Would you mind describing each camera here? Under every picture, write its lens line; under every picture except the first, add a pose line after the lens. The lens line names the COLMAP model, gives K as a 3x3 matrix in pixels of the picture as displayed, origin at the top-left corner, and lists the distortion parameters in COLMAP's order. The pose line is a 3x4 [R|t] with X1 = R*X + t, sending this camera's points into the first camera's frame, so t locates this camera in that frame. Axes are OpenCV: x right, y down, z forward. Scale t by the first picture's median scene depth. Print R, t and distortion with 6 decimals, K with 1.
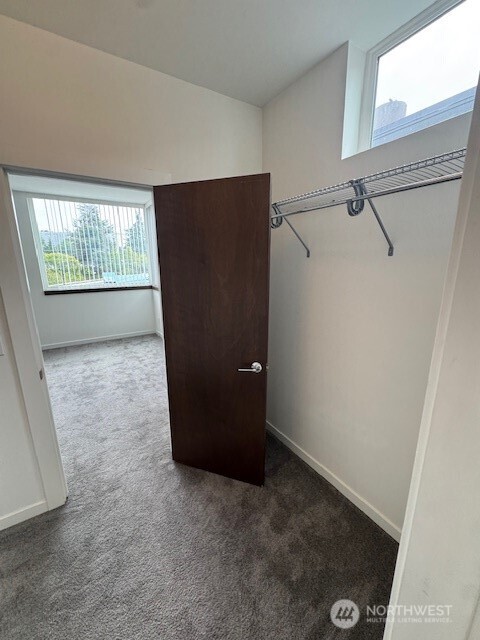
lens RADIAL K [[253.8, 0, 239.7], [0, 253.8, 316.9], [0, 0, 1]] dist [-0.004007, -0.000688]
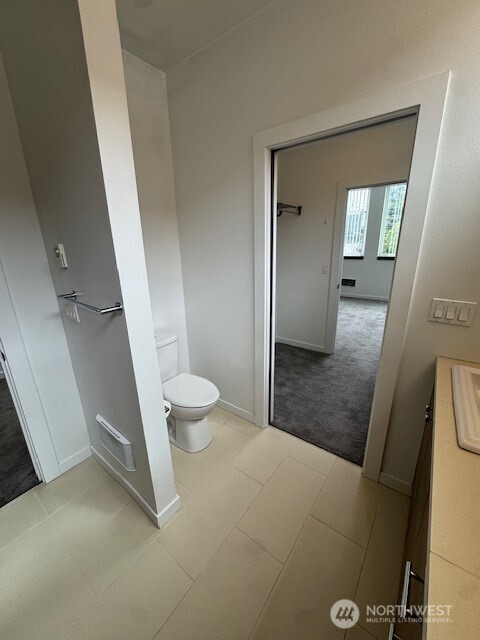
lens RADIAL K [[253.8, 0, 240.3], [0, 253.8, 319.3], [0, 0, 1]] dist [-0.004007, -0.000688]
pose [[0.339511, 0.269735, -0.901097, 0.708132], [-0.182108, 0.958723, 0.218371, 0.137057], [0.922805, 0.089958, 0.374619, -0.397726]]
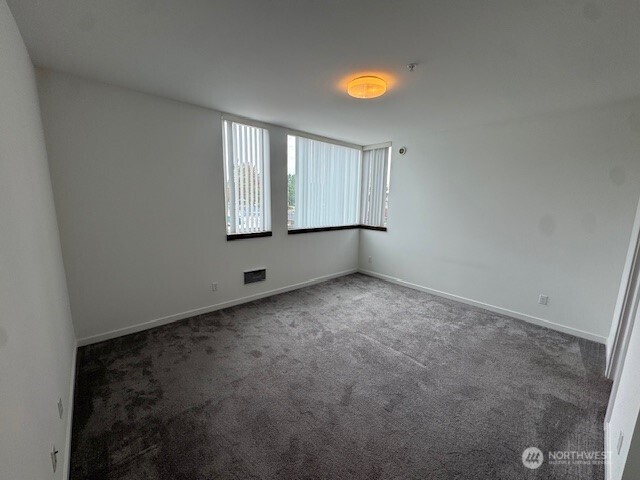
lens RADIAL K [[253.8, 0, 322.5], [0, 253.8, 239.0], [0, 0, 1]] dist [-0.004007, -0.000688]
pose [[0.989550, -0.032067, 0.140577, -1.812473], [0.047180, 0.993296, -0.105531, 0.085801], [-0.136251, 0.111061, 0.984429, 0.137459]]
